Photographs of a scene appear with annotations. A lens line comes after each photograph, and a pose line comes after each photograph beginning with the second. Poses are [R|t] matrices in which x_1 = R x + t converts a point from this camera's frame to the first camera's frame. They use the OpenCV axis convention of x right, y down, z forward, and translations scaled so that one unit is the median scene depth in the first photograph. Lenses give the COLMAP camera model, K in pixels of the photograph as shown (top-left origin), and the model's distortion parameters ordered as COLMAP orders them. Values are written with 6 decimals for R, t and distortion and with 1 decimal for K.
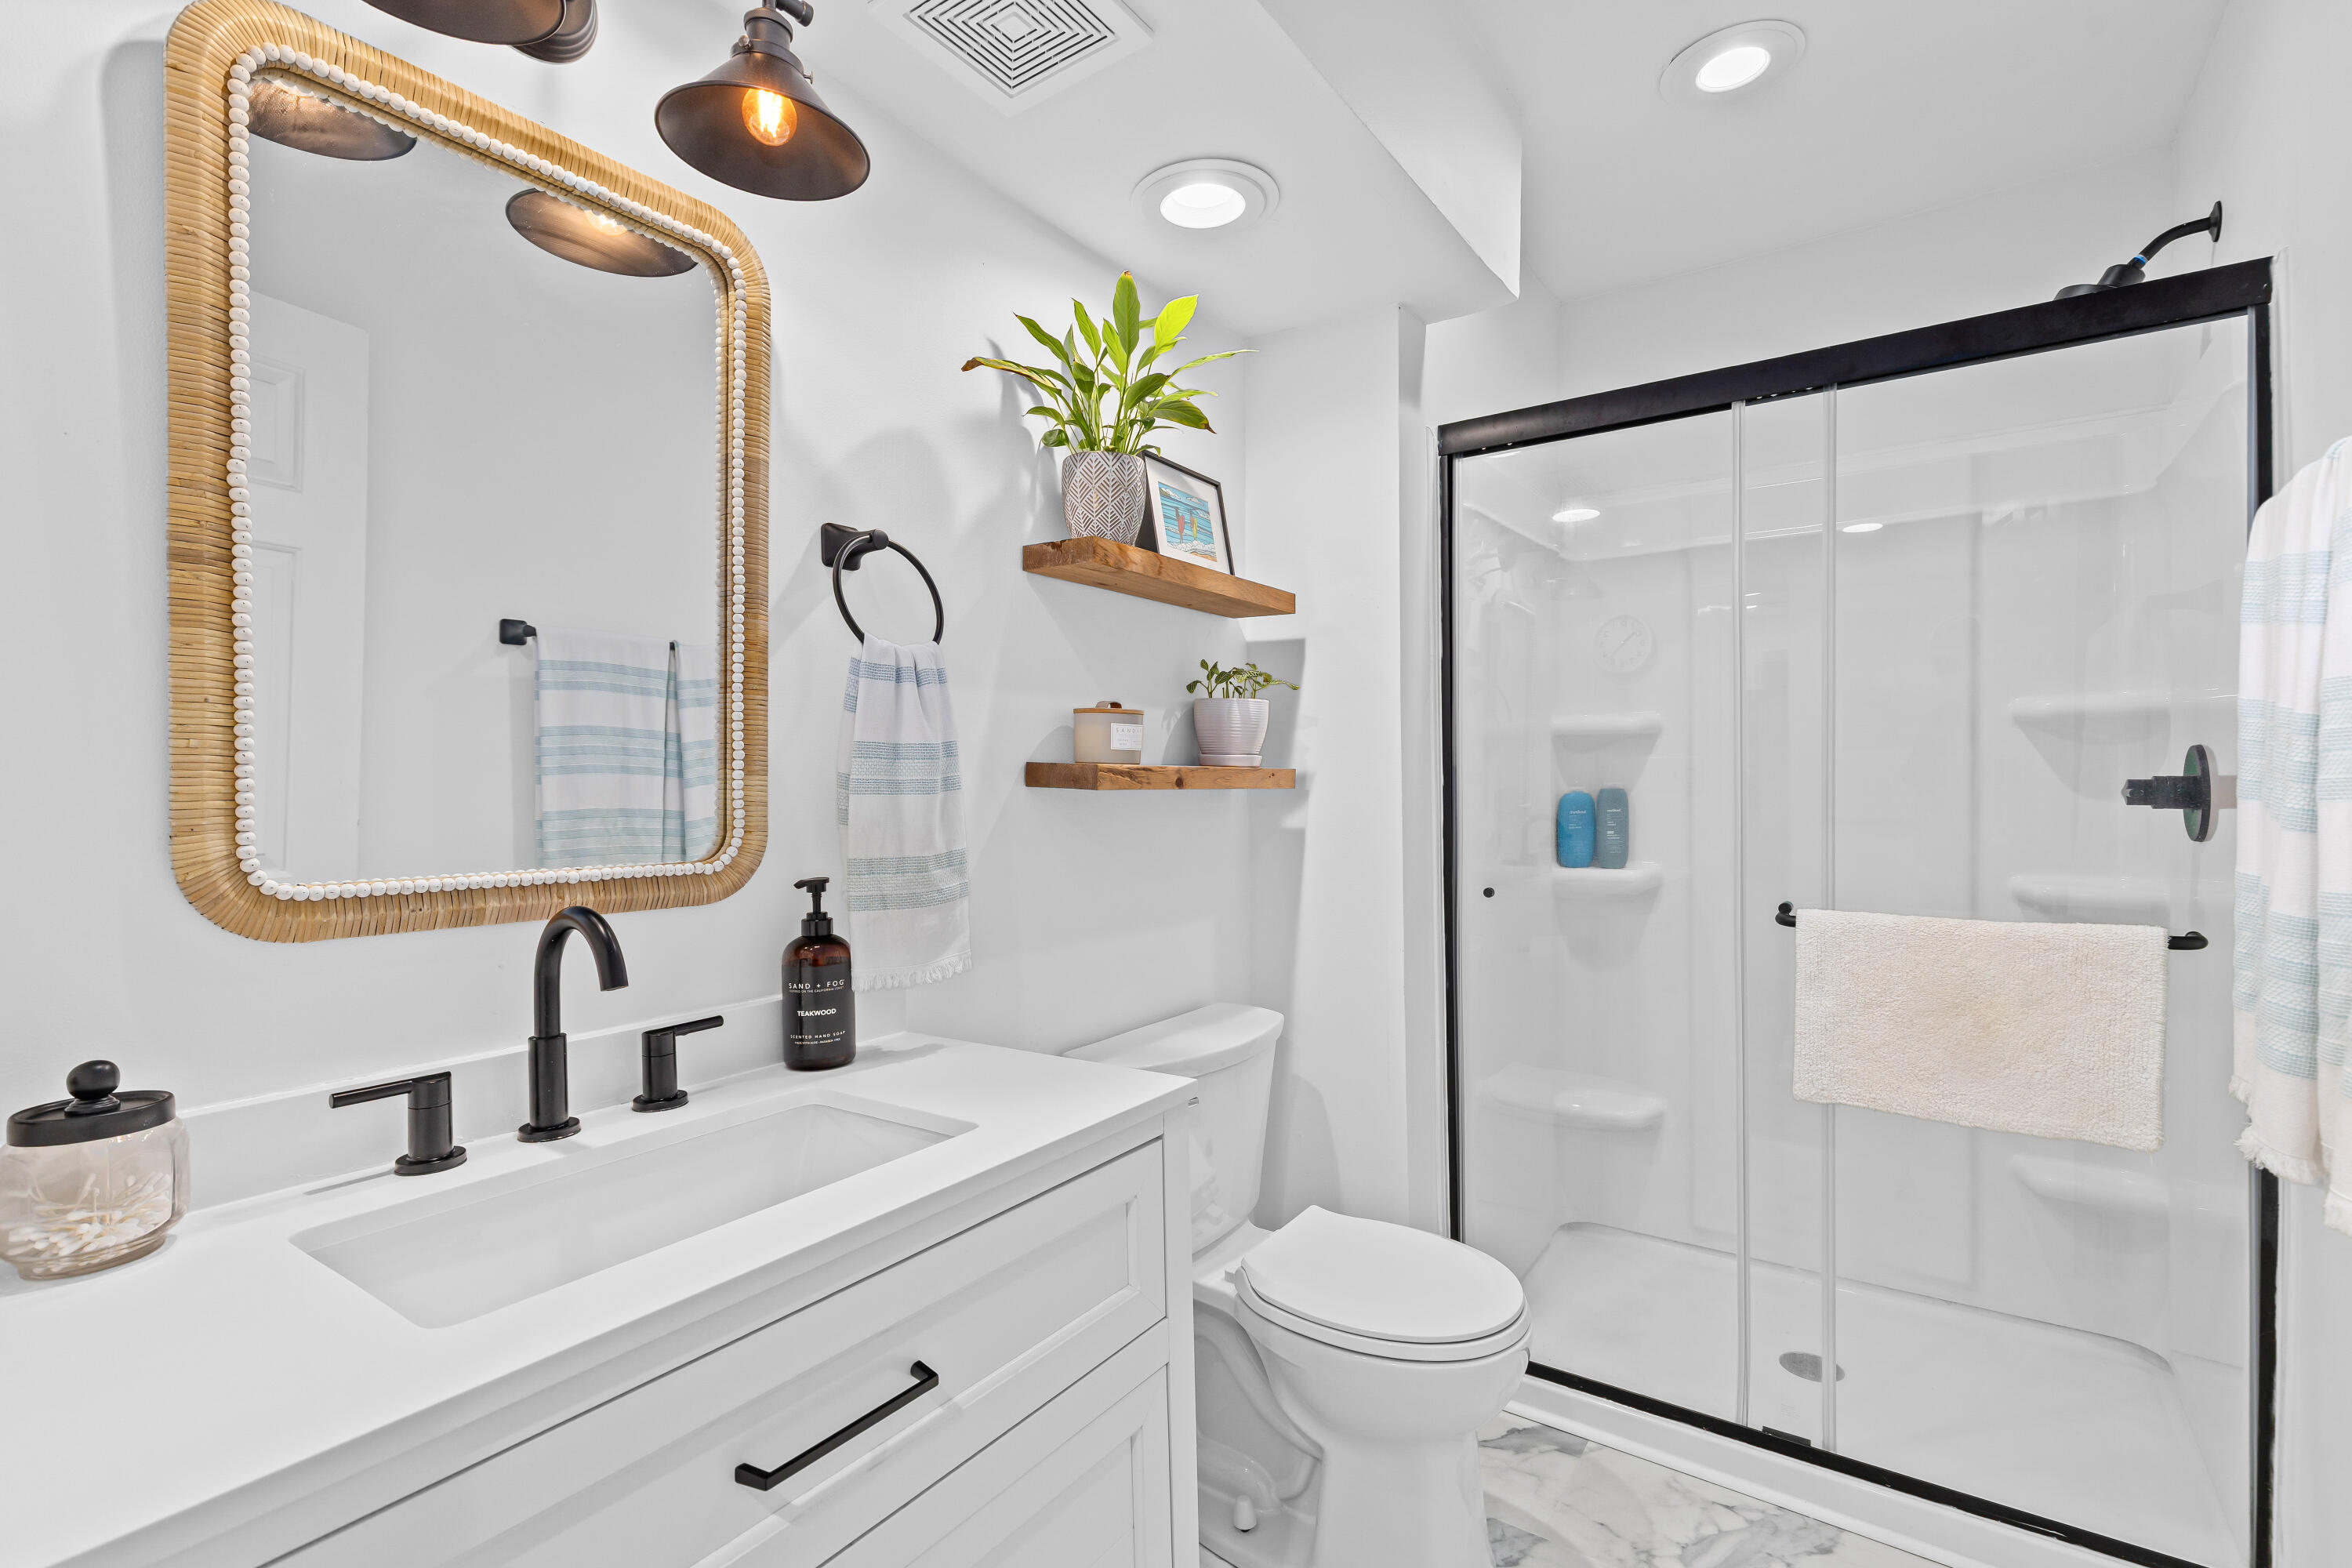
lens RADIAL K [[1064.2, 0, 1182.4], [0, 1064.2, 781.8], [0, 0, 1]] dist [0.010673, -0.002883]
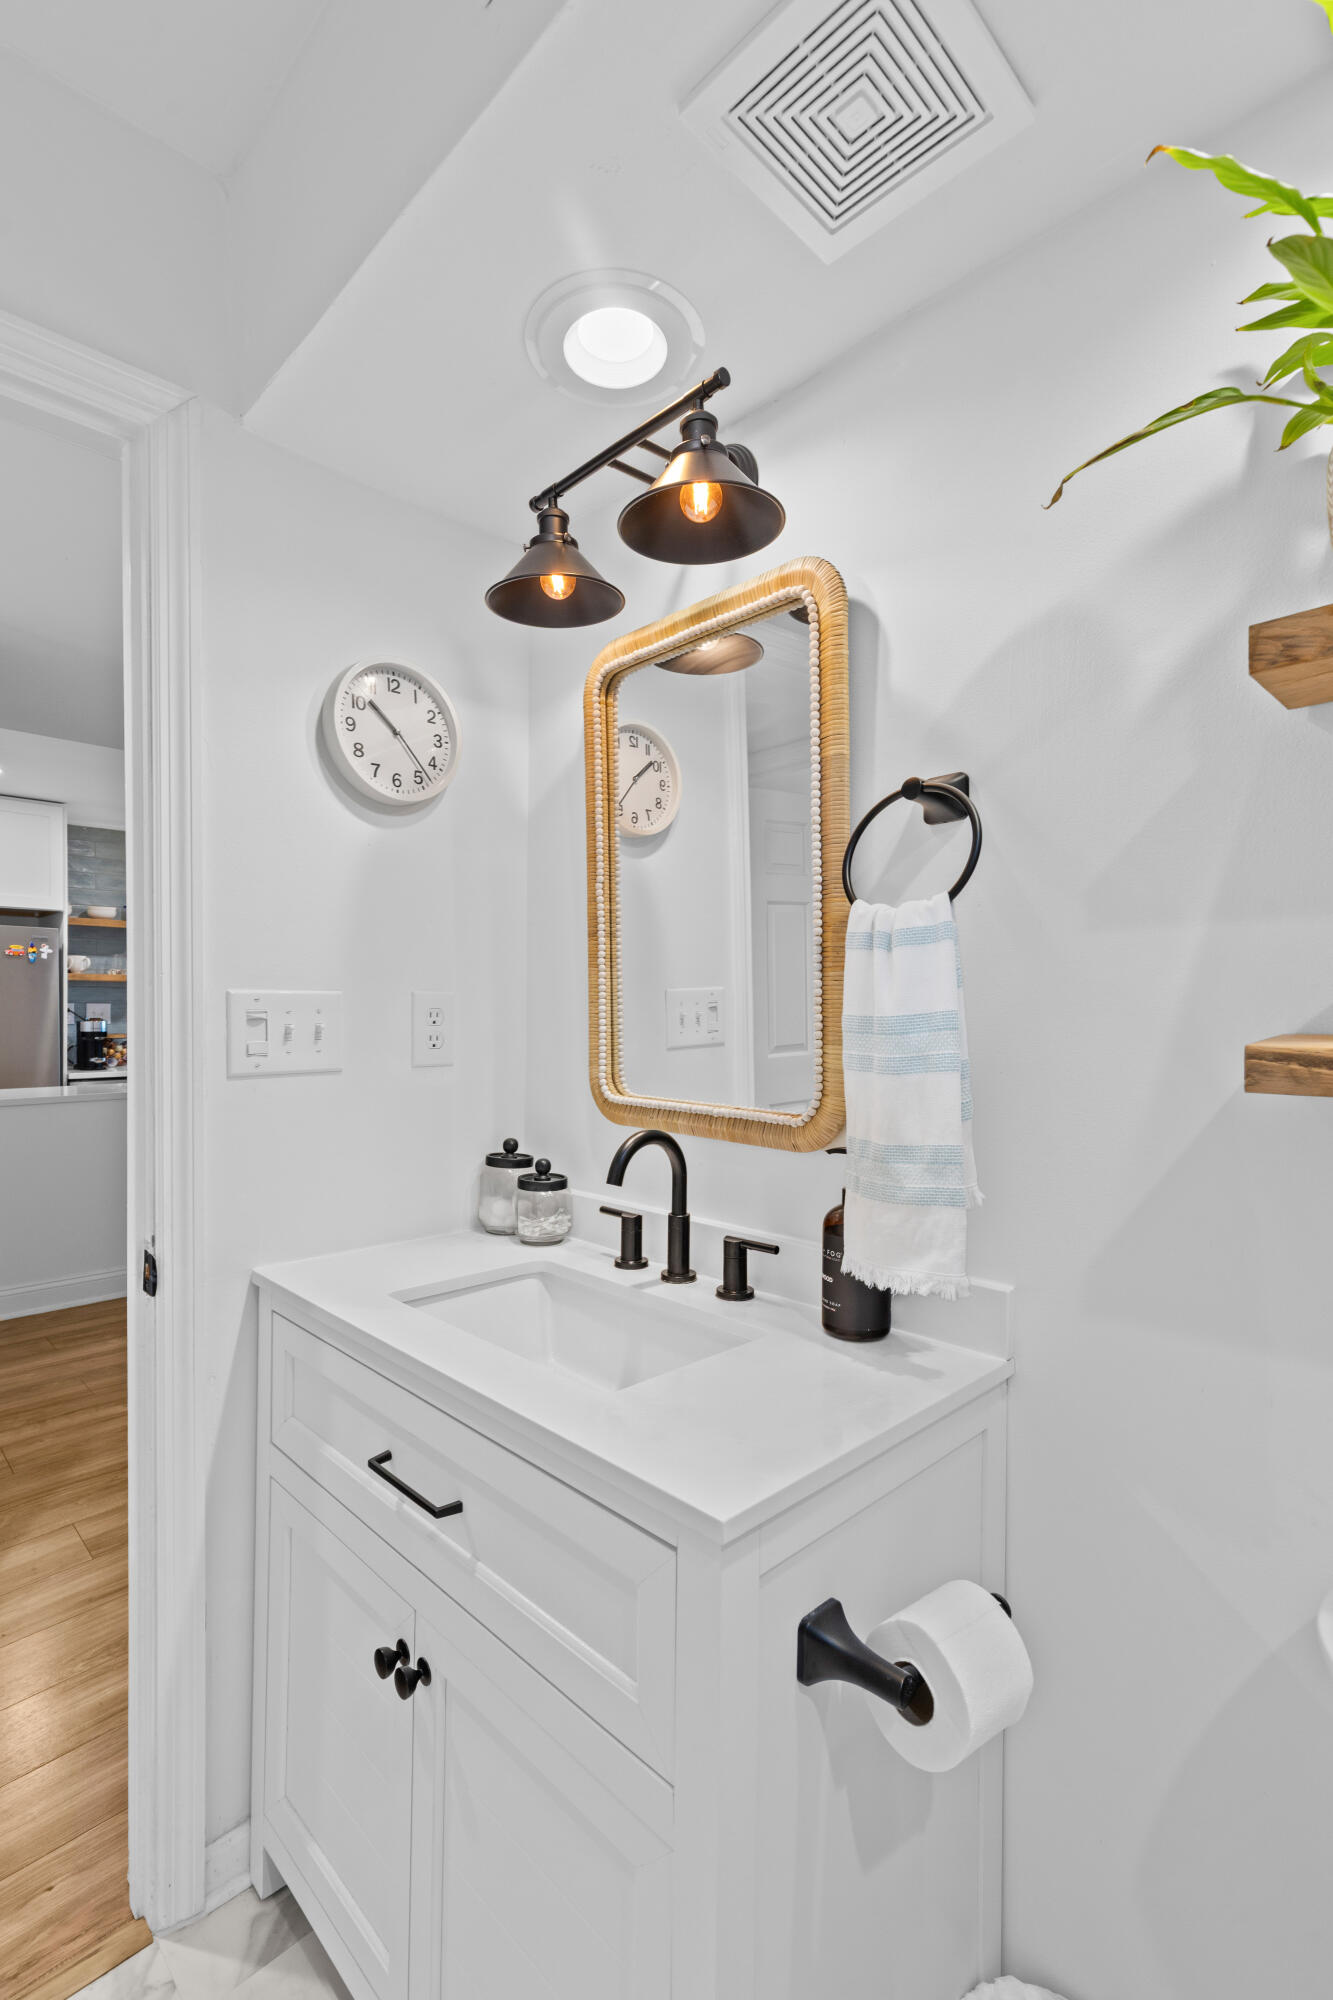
lens RADIAL K [[904.9, 0, 664.7], [0, 904.9, 1013.6], [0, 0, 1]] dist [0.010673, -0.002883]
pose [[-0.172126, 0.004278, -0.985066, 0.637071], [-0.011673, 0.999911, 0.006382, -0.048851], [0.985006, 0.012597, -0.172060, 1.144451]]
